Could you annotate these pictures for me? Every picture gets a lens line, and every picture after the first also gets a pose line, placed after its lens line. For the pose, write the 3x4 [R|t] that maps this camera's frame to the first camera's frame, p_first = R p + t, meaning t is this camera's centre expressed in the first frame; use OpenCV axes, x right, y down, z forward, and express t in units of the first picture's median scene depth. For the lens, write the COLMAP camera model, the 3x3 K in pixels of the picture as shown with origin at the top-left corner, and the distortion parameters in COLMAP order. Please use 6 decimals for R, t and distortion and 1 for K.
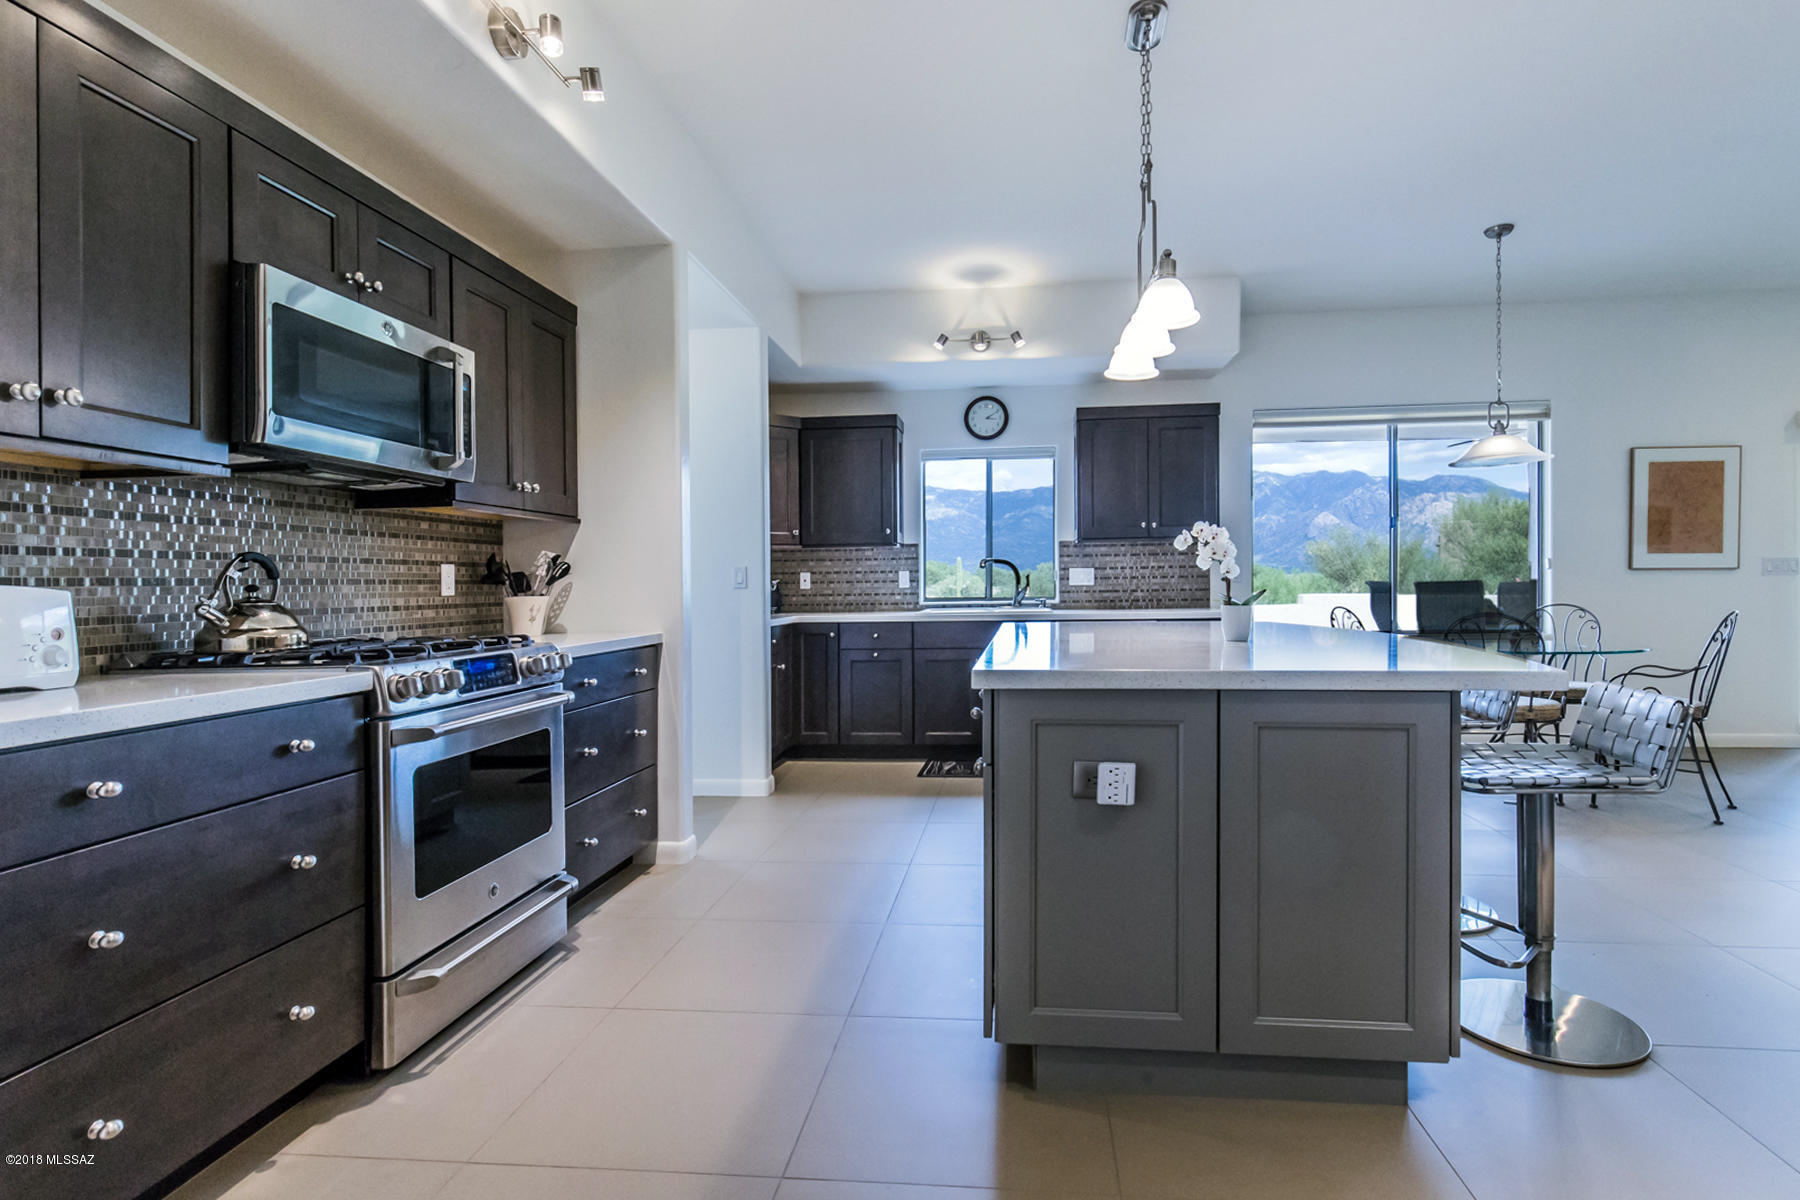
lens RADIAL K [[944.7, 0, 908.6], [0, 944.7, 600.0], [0, 0, 1]] dist [0.000785, 0.001217]
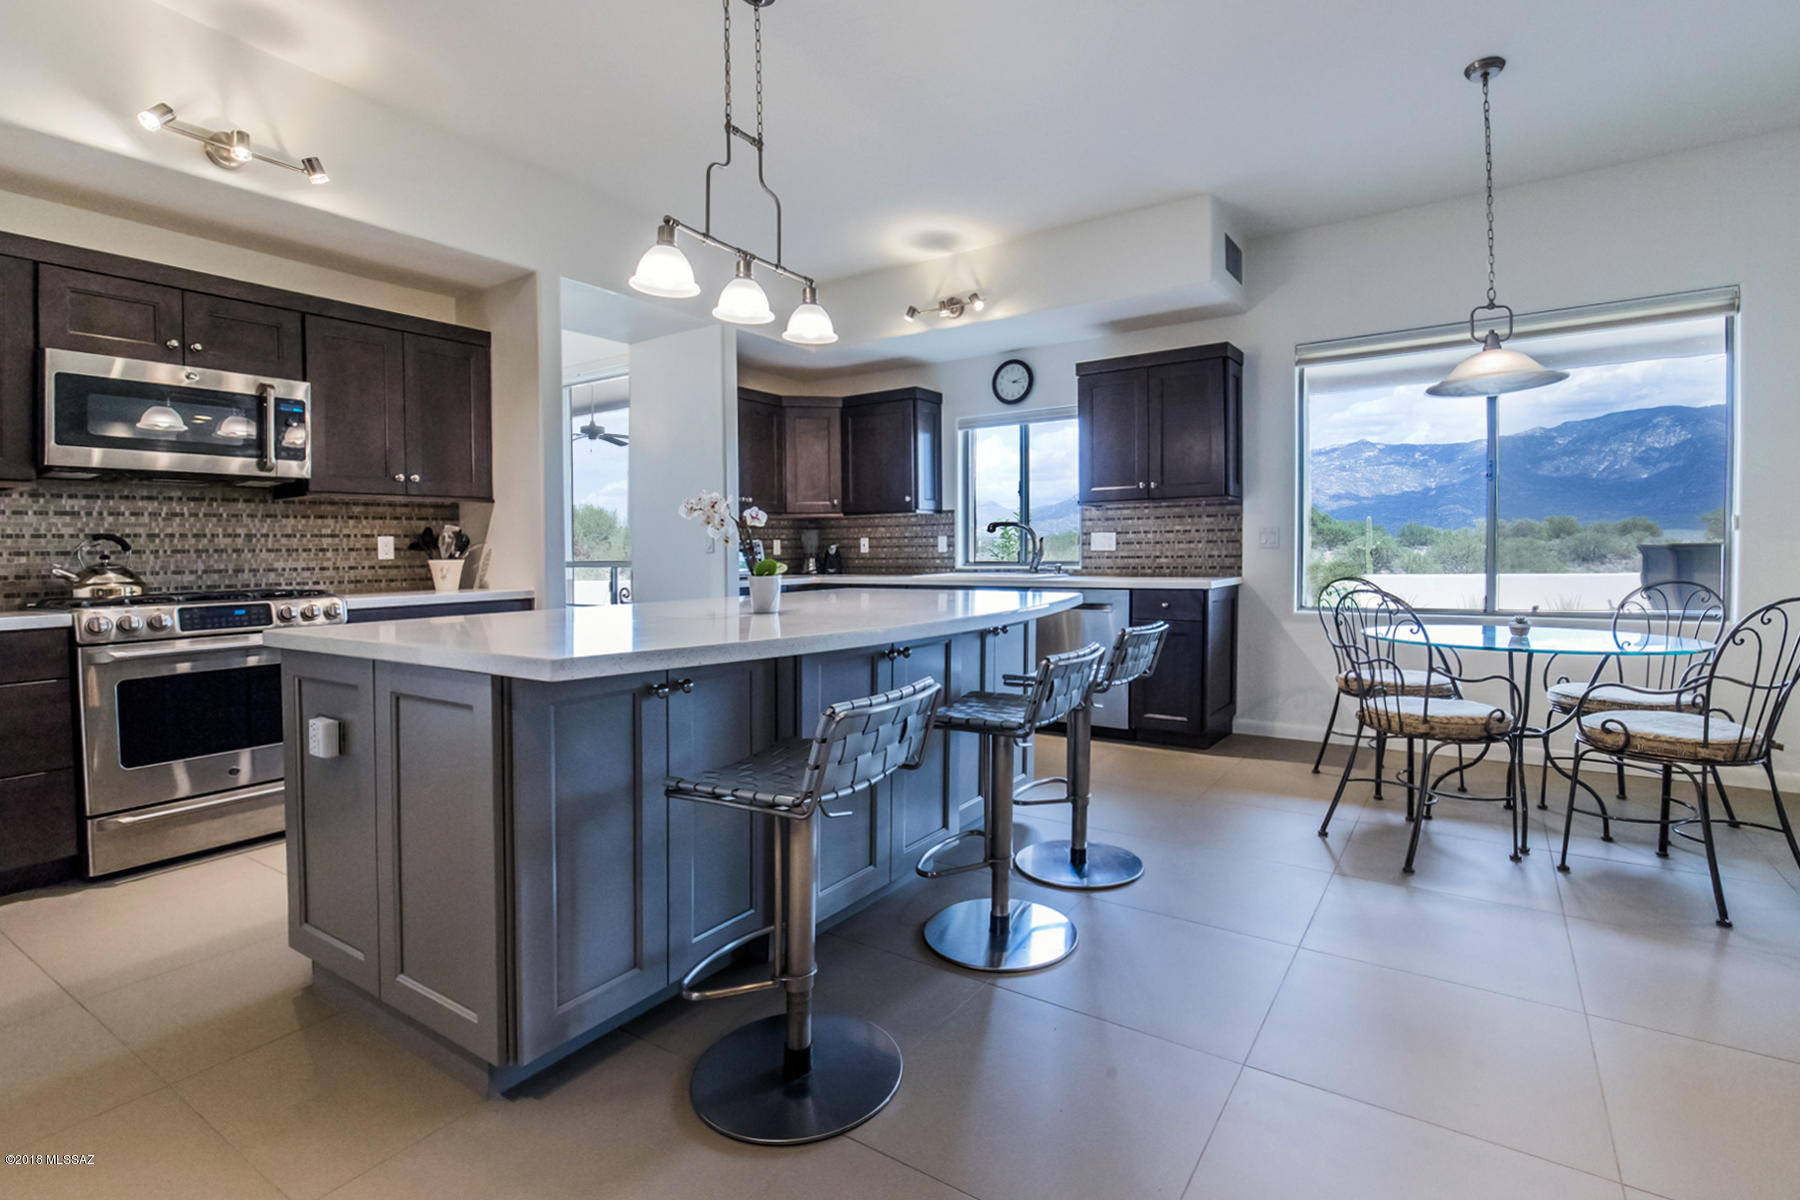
lens RADIAL K [[847.6, 0, 899.1], [0, 847.6, 585.0], [0, 0, 1]] dist [-0.004778, -0.001438]
pose [[0.876493, 0.024644, -0.480783, 0.553115], [-0.008229, 0.999310, 0.036221, -0.013617], [0.481344, -0.027791, 0.876091, 0.206577]]
